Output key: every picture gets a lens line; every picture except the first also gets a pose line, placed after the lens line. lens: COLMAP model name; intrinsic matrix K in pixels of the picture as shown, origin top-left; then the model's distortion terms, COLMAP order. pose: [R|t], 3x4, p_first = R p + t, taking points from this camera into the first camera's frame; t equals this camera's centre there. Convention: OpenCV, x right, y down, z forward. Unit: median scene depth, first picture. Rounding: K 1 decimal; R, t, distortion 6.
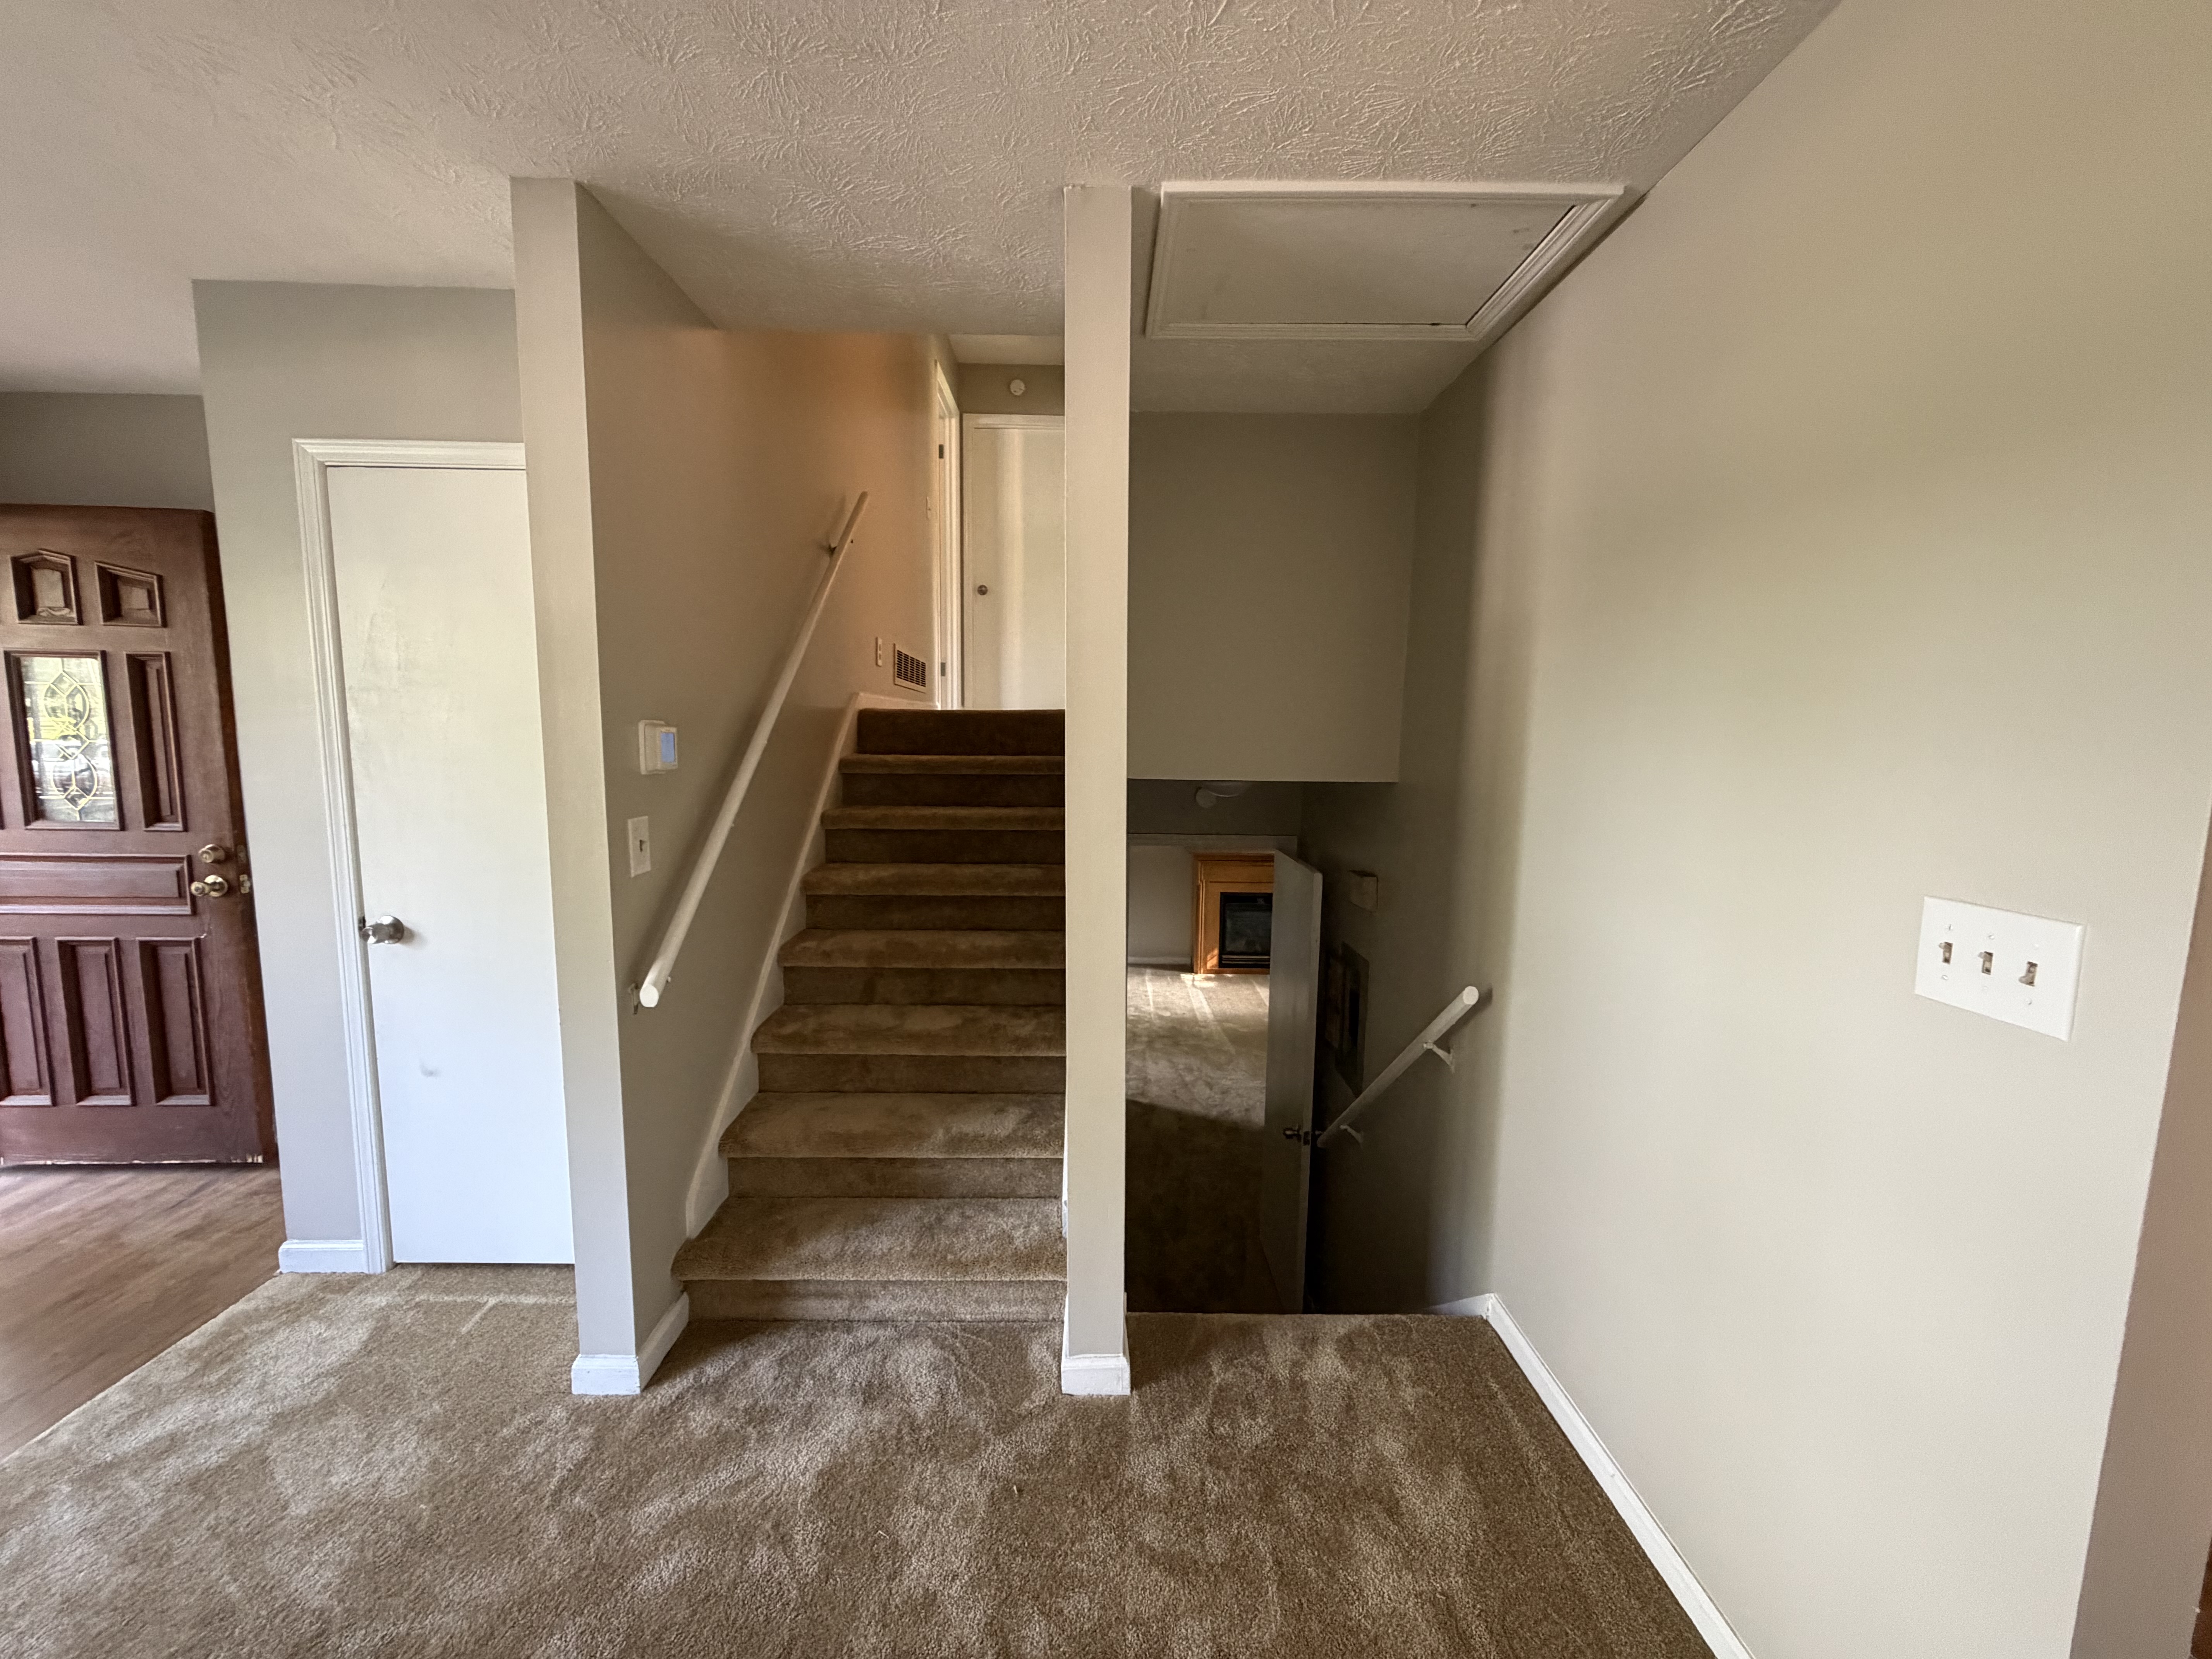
lens RADIAL K [[879.8, 0, 1096.7], [0, 879.8, 833.7], [0, 0, 1]] dist [0.002585, 0.000247]
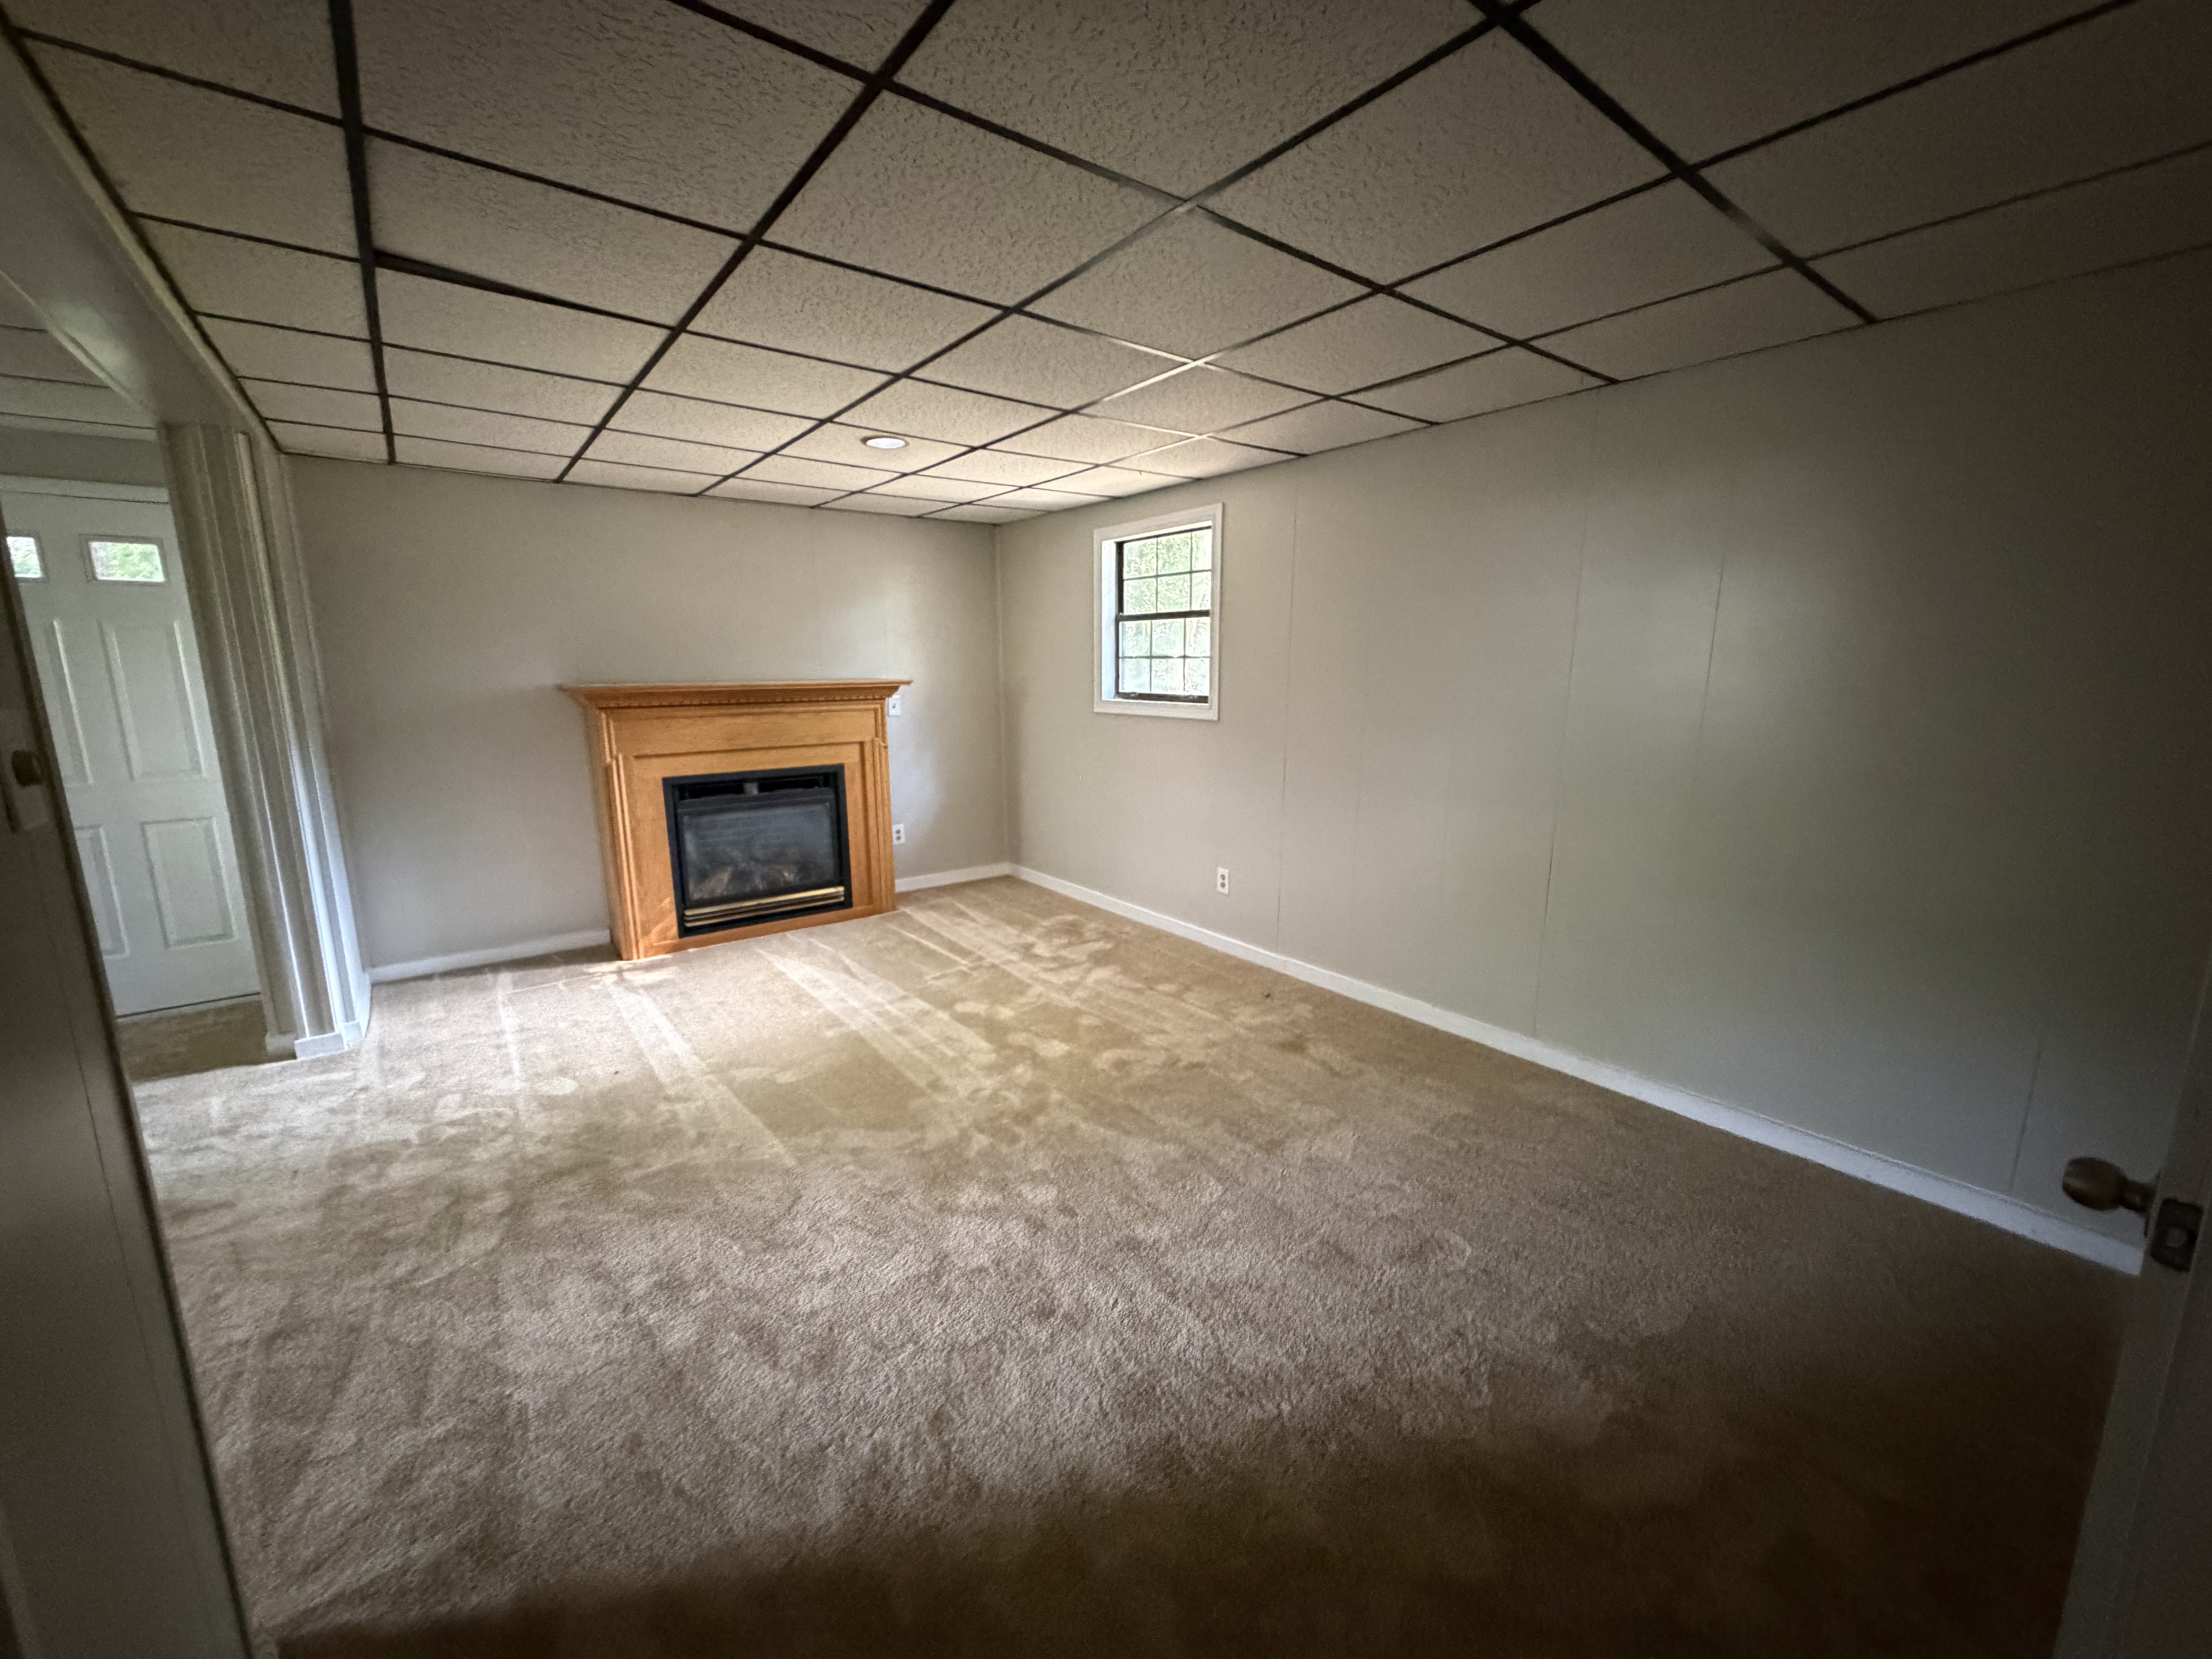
lens RADIAL K [[879.8, 0, 1098.8], [0, 879.8, 830.1], [0, 0, 1]] dist [0.002585, 0.000247]
pose [[0.796800, -0.128333, 0.590458, 0.112125], [0.086189, 0.991333, 0.099153, 0.164781], [-0.598065, -0.028114, 0.800954, 1.193691]]
